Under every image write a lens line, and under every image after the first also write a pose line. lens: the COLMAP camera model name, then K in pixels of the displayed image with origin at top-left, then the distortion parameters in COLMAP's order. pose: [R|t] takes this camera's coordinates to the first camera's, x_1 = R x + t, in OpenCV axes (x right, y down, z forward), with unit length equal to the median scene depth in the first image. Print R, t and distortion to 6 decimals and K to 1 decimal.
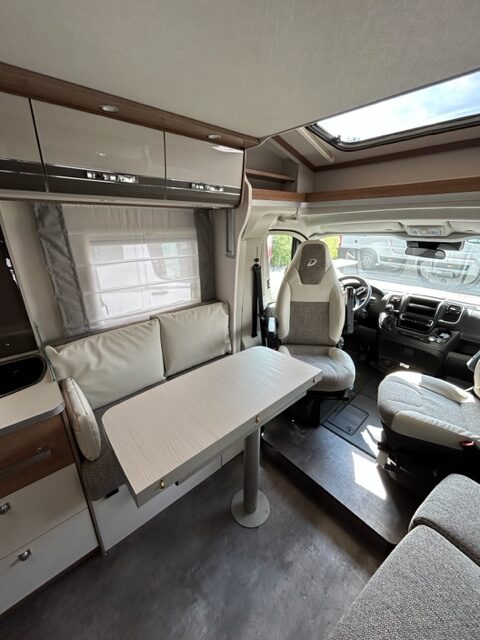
lens RADIAL K [[260.1, 0, 240.0], [0, 260.1, 316.7], [0, 0, 1]] dist [-0.003728, -0.000049]
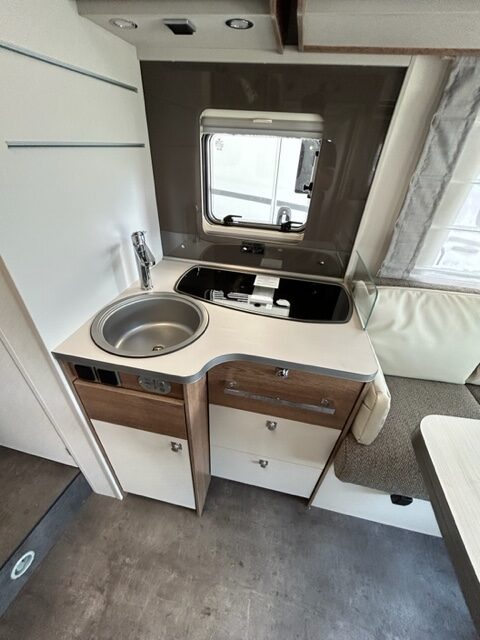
lens RADIAL K [[260.1, 0, 241.6], [0, 260.1, 320.6], [0, 0, 1]] dist [-0.003728, -0.000049]
pose [[0.602788, 0.474621, -0.641391, -0.363027], [-0.313653, 0.880084, 0.356475, 0.047603], [0.733668, -0.013705, 0.679370, 0.166853]]
